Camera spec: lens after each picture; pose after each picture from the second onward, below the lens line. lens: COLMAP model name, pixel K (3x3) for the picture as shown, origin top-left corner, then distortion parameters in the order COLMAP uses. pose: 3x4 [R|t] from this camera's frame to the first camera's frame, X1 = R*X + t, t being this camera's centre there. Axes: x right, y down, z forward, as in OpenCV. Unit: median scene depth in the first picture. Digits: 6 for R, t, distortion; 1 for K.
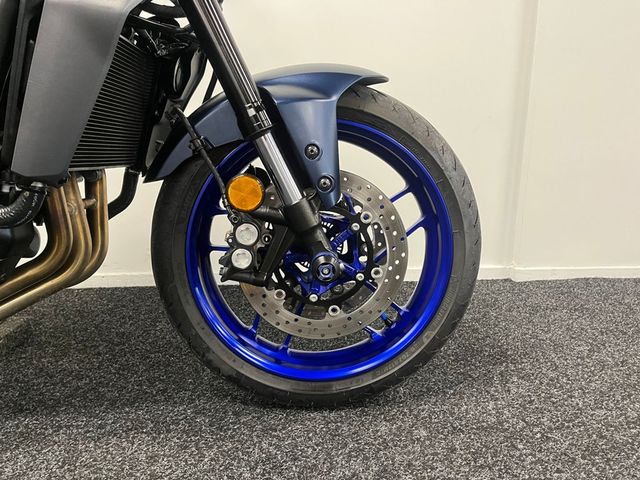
lens RADIAL K [[483.7, 0, 323.6], [0, 483.7, 240.6], [0, 0, 1]] dist [0.043484, -0.044384]
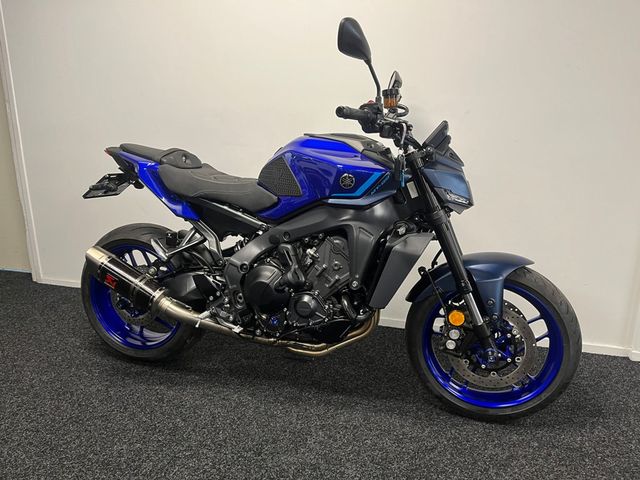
lens RADIAL K [[483.7, 0, 316.5], [0, 483.7, 238.7], [0, 0, 1]] dist [0.043484, -0.044384]
pose [[0.942223, 0.091760, -0.322172, -0.069880], [-0.090805, 0.995706, 0.018025, -0.380656], [0.322443, 0.012271, 0.946509, -1.146666]]
